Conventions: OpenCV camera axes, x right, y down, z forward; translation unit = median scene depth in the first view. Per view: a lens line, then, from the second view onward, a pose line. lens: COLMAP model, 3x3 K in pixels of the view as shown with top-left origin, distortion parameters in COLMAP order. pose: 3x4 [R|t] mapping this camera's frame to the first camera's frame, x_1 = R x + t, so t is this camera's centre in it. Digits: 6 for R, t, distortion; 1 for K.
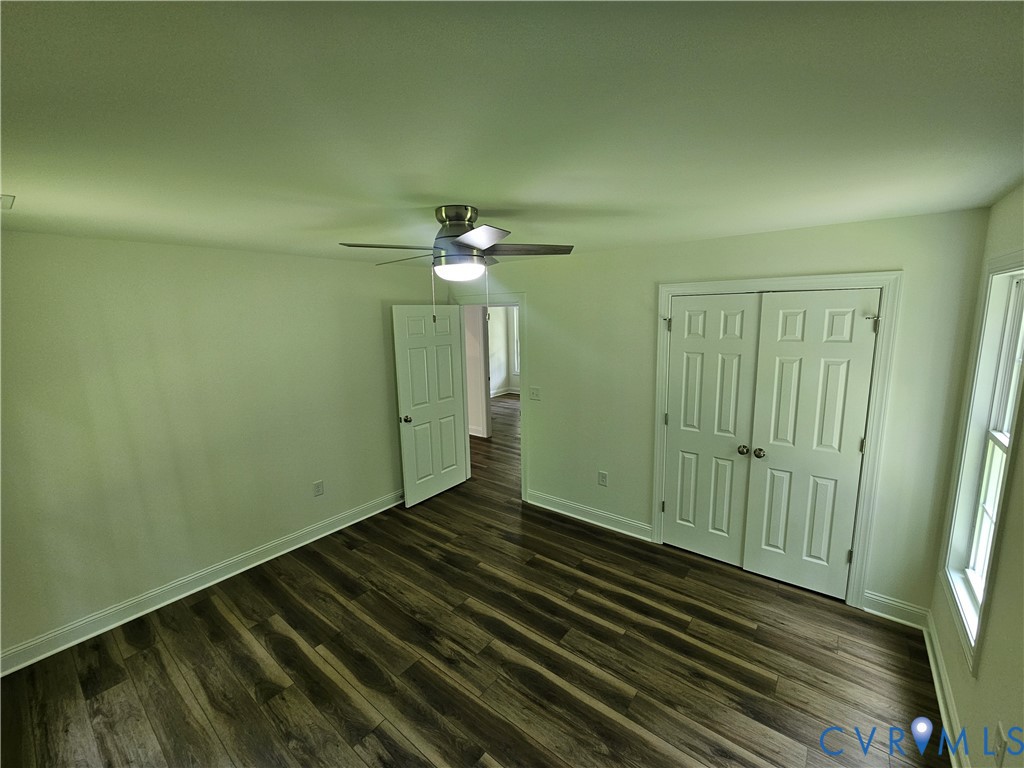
lens RADIAL K [[421.1, 0, 506.7], [0, 421.1, 382.5], [0, 0, 1]] dist [-0.003186, 0.000761]
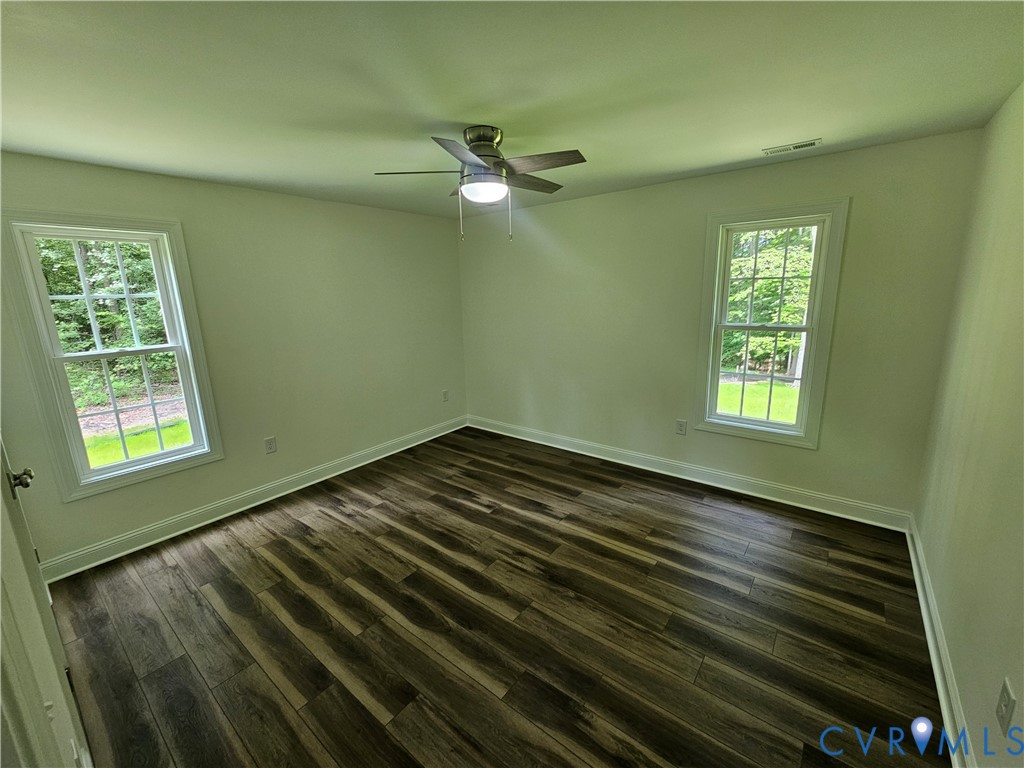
lens RADIAL K [[421.1, 0, 510.0], [0, 421.1, 379.9], [0, 0, 1]] dist [-0.003186, 0.000761]
pose [[-0.998765, 0.049681, 0.000072, -0.105557], [0.046260, 0.929453, 0.366029, -0.148678], [0.018118, 0.365581, -0.930603, 1.555776]]
